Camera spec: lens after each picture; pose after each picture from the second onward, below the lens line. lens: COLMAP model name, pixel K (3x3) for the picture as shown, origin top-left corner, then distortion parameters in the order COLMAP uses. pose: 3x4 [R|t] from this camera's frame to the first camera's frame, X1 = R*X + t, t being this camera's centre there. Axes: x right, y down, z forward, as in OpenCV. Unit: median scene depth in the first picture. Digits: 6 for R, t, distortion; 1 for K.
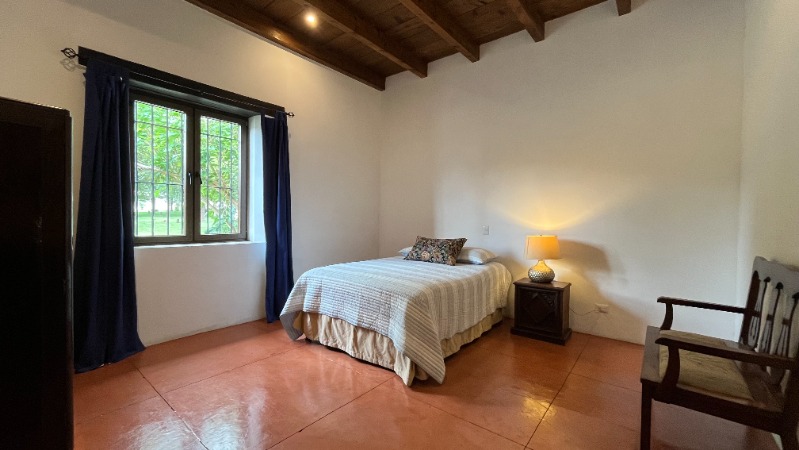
lens RADIAL K [[321.8, 0, 397.2], [0, 321.8, 224.0], [0, 0, 1]] dist [-0.002101, -0.000542]
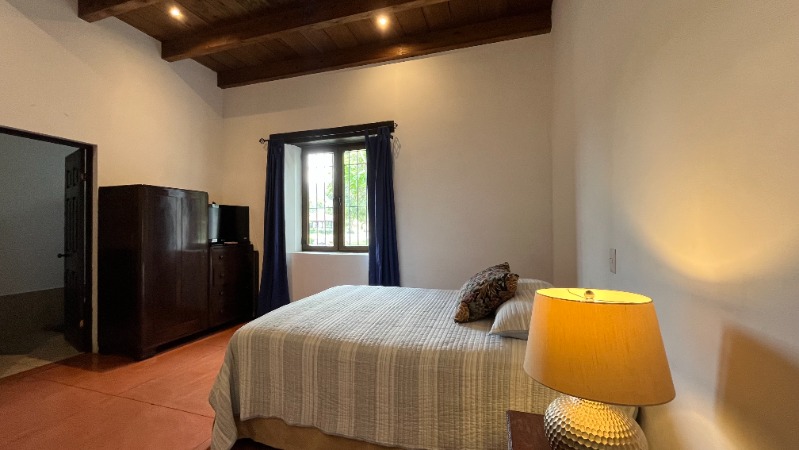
lens RADIAL K [[321.8, 0, 397.2], [0, 321.8, 224.0], [0, 0, 1]] dist [-0.002101, -0.000542]
pose [[0.374808, -0.029915, -0.926620, 0.628316], [-0.006822, 0.999363, -0.035023, -0.009247], [0.927077, 0.019448, 0.374365, 0.720150]]
